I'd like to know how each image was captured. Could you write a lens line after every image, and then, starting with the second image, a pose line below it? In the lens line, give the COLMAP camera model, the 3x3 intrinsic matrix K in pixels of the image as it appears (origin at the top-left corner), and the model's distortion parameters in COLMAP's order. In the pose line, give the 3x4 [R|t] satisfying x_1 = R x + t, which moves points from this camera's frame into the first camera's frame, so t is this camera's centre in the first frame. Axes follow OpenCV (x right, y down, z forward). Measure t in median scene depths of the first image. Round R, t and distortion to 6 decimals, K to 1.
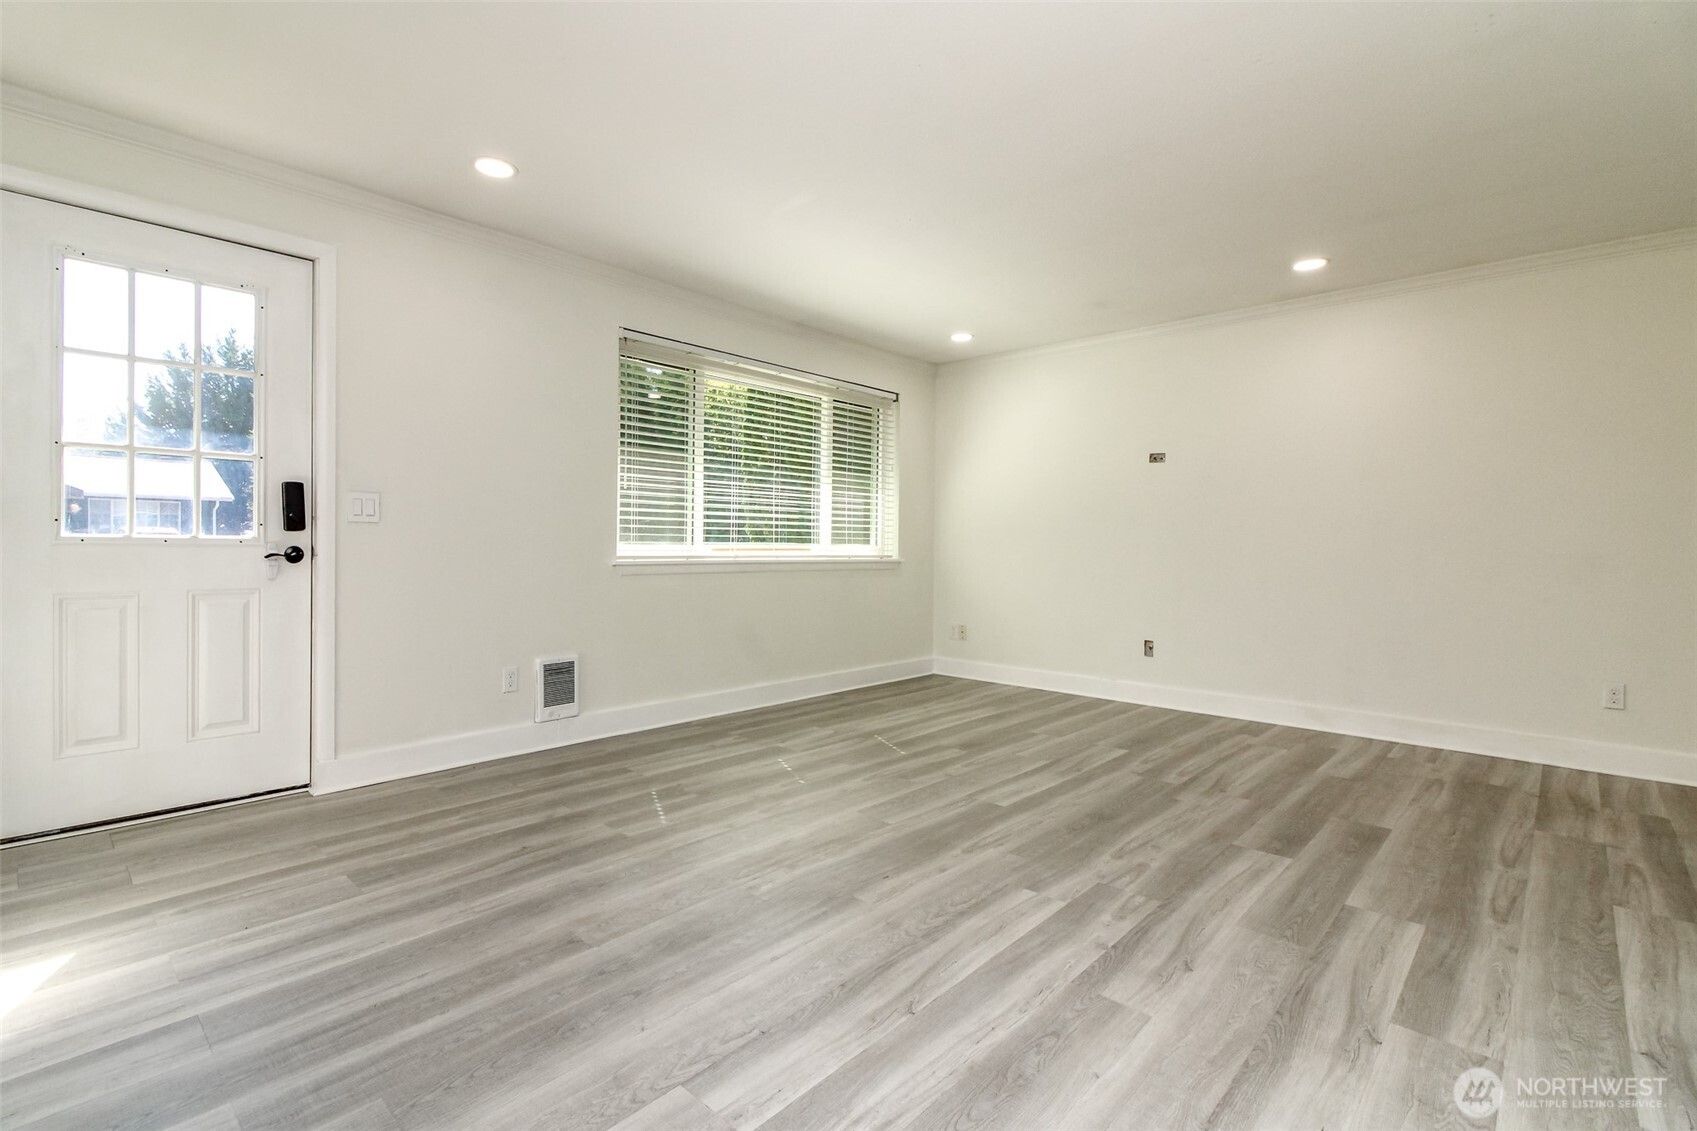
lens RADIAL K [[784.6, 0, 837.8], [0, 784.6, 549.4], [0, 0, 1]] dist [0.021661, -0.015822]
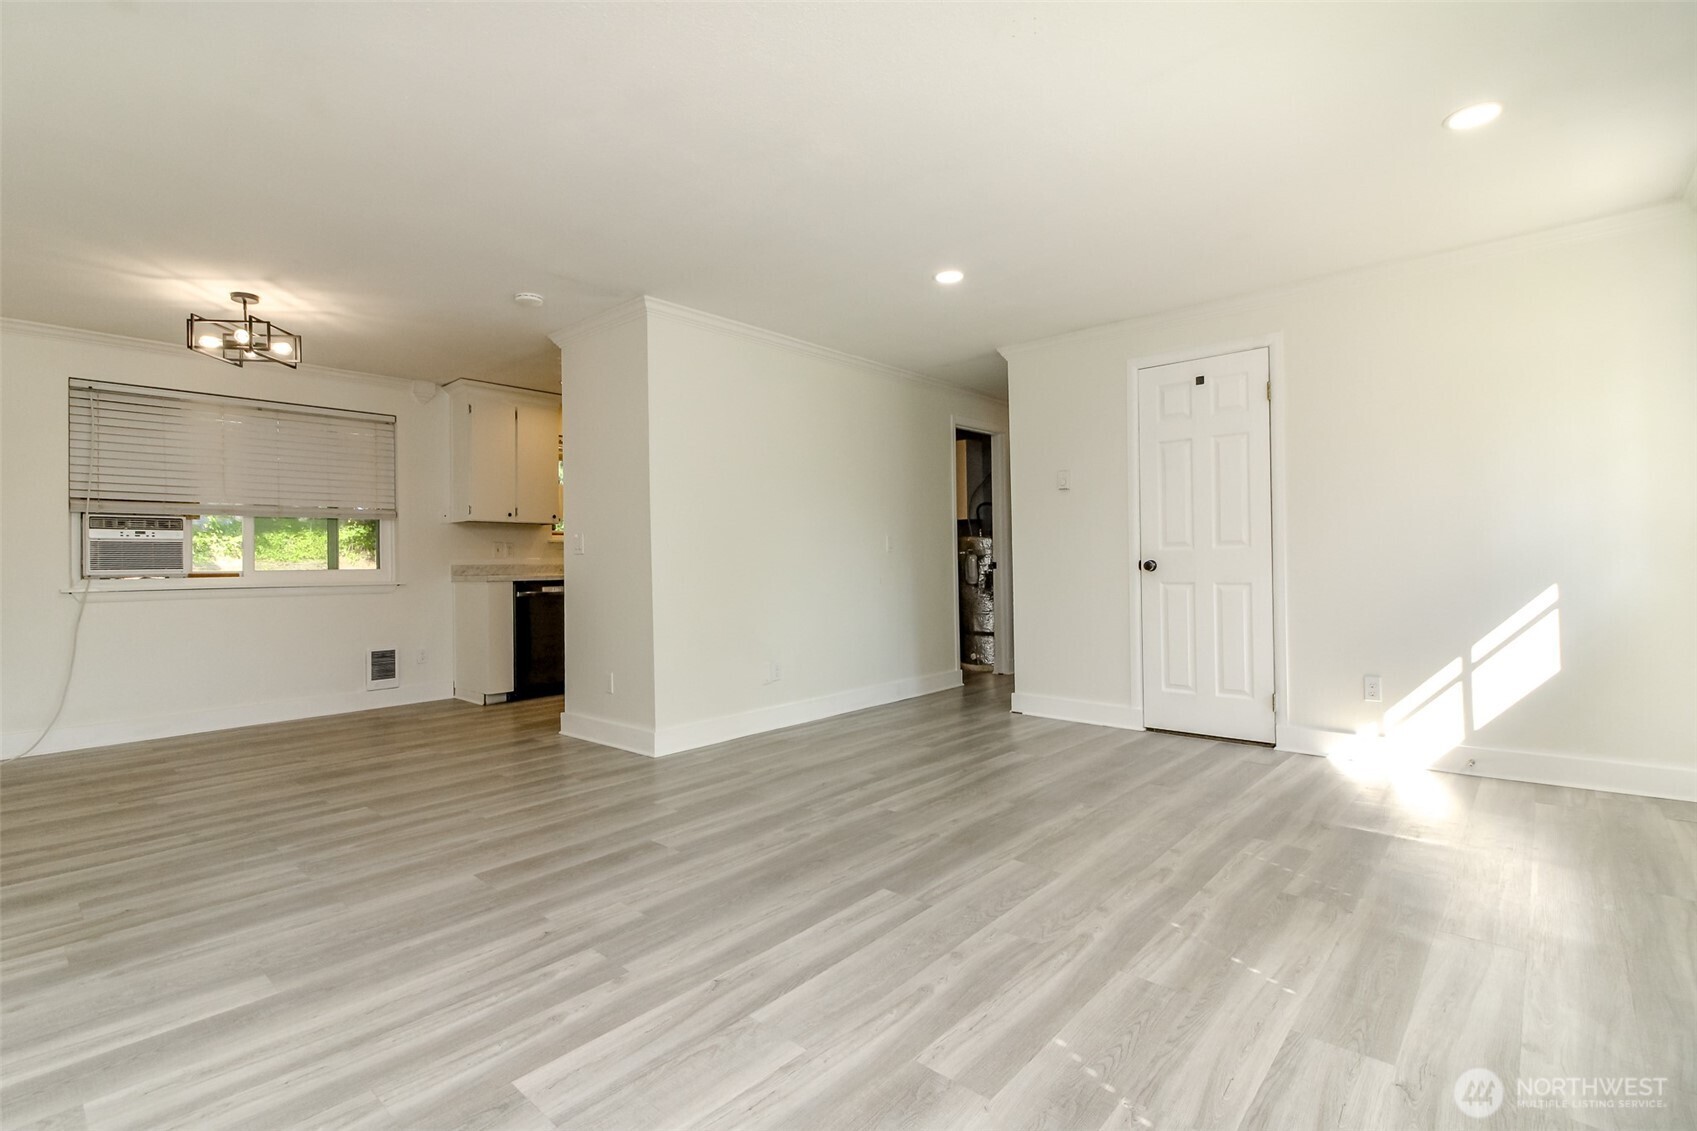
lens RADIAL K [[784.6, 0, 837.8], [0, 784.6, 549.4], [0, 0, 1]] dist [0.021661, -0.015822]
pose [[-0.999876, 0.006797, -0.014198, 0.336066], [0.006958, 0.999912, -0.011307, -0.014140], [0.014120, -0.011405, -0.999835, 2.264394]]
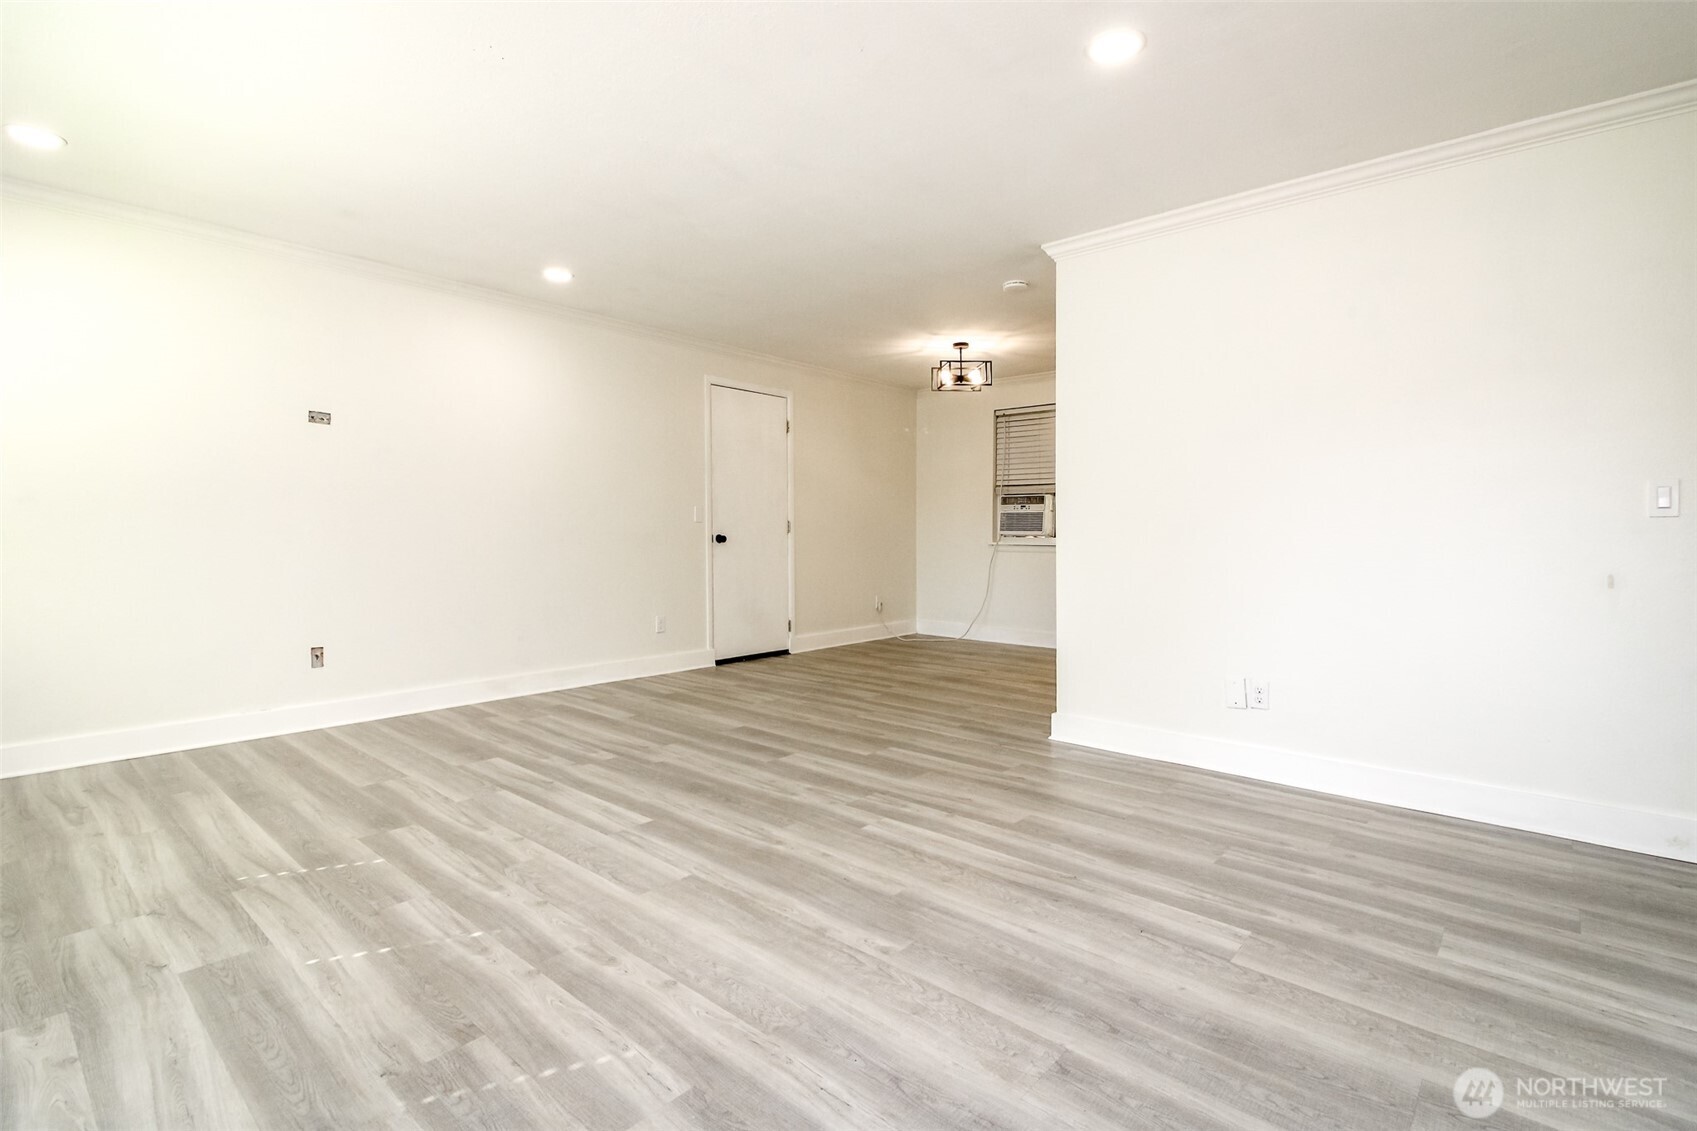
lens RADIAL K [[784.6, 0, 837.8], [0, 784.6, 549.4], [0, 0, 1]] dist [0.021661, -0.015822]
pose [[-0.022297, -0.030496, 0.999286, -0.878108], [0.001638, 0.999532, 0.030540, -0.021148], [-0.999750, 0.002318, -0.022236, 1.006825]]
